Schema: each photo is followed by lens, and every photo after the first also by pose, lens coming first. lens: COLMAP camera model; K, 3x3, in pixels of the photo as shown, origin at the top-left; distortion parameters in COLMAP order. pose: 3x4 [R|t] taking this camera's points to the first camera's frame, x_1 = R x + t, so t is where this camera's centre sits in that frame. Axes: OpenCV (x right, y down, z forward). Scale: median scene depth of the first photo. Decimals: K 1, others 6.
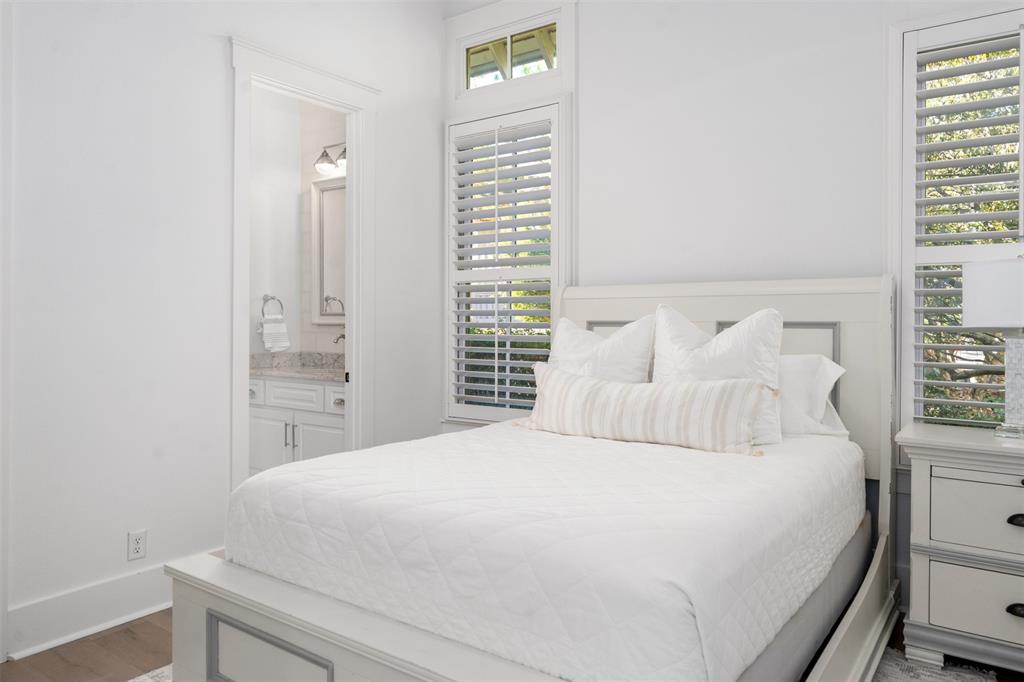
lens RADIAL K [[700.8, 0, 512.0], [0, 700.8, 341.0], [0, 0, 1]] dist [0.002291, 0.000102]
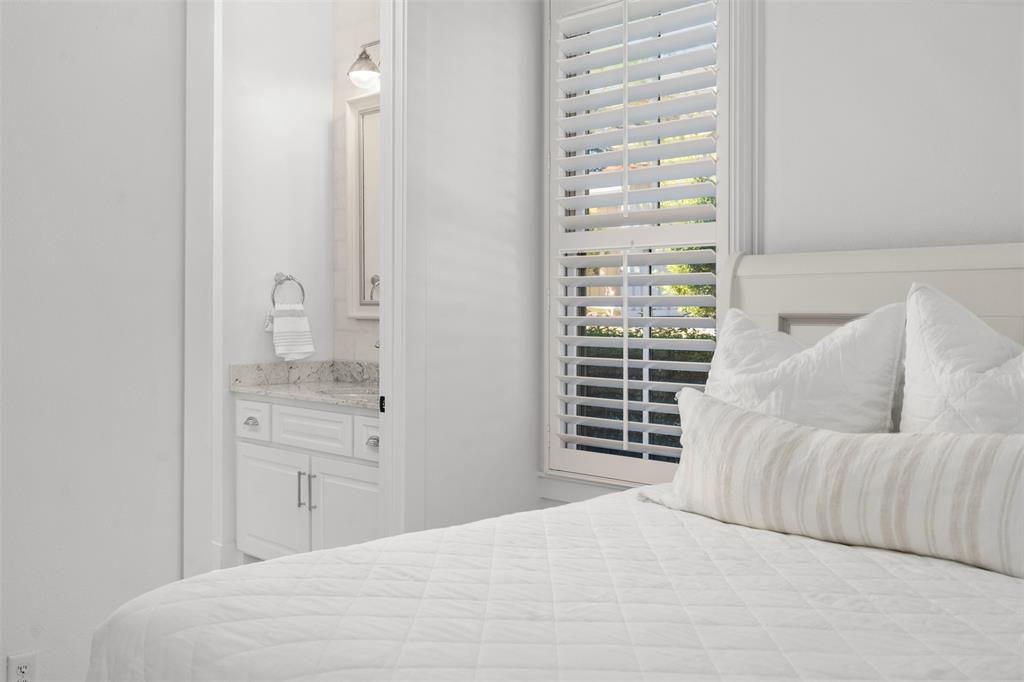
lens RADIAL K [[966.0, 0, 510.7], [0, 966.0, 311.9], [0, 0, 1]] dist [-0.016275, -0.007456]
pose [[0.983809, 0.005188, -0.179143, 0.028770], [-0.011286, 0.999390, -0.033038, -0.002602], [0.178862, 0.034525, 0.983268, 0.162191]]
